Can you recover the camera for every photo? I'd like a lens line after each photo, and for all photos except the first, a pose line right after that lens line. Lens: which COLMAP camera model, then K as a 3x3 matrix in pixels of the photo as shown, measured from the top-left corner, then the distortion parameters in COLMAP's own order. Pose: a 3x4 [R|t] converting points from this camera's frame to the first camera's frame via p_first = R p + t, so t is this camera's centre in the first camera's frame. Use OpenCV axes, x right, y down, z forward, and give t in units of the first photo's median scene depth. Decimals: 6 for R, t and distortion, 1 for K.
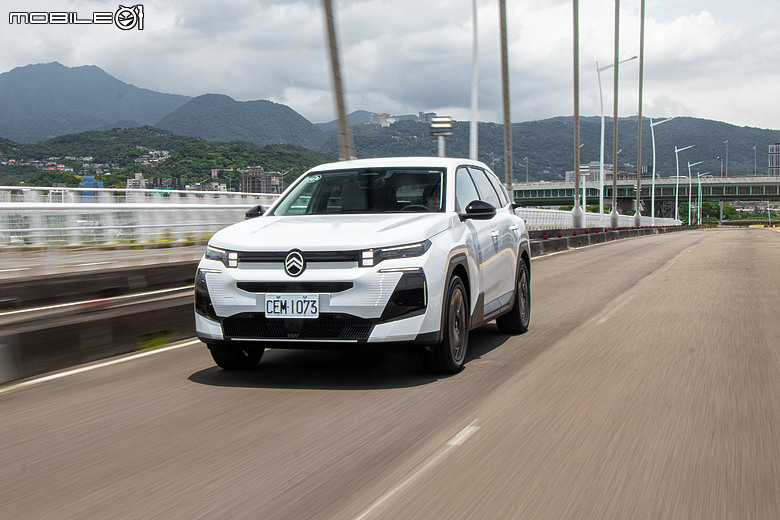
lens RADIAL K [[1085.8, 0, 426.1], [0, 1085.8, 259.8], [0, 0, 1]] dist [-0.012524, -0.000041]
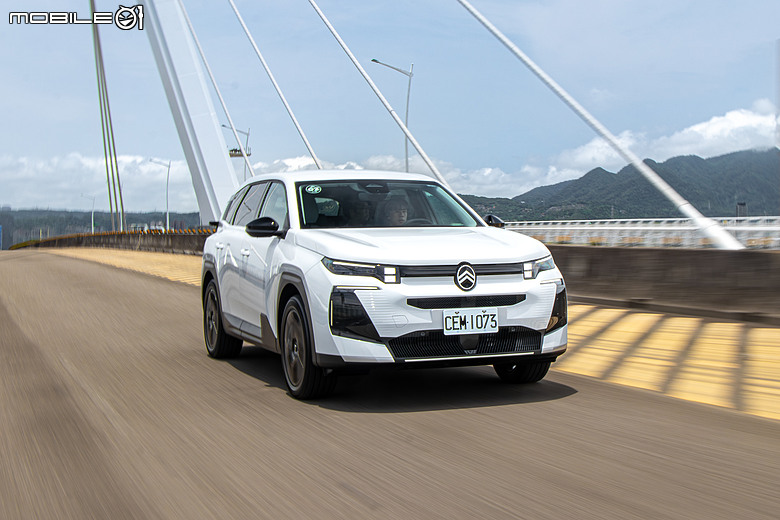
lens RADIAL K [[1085.8, 0, 426.1], [0, 1085.8, 259.8], [0, 0, 1]] dist [-0.012524, -0.000041]
pose [[0.791511, -0.006999, 0.611115, -0.739075], [0.022313, 0.999599, -0.017452, 0.004204], [-0.610747, 0.027449, 0.791350, 0.261779]]
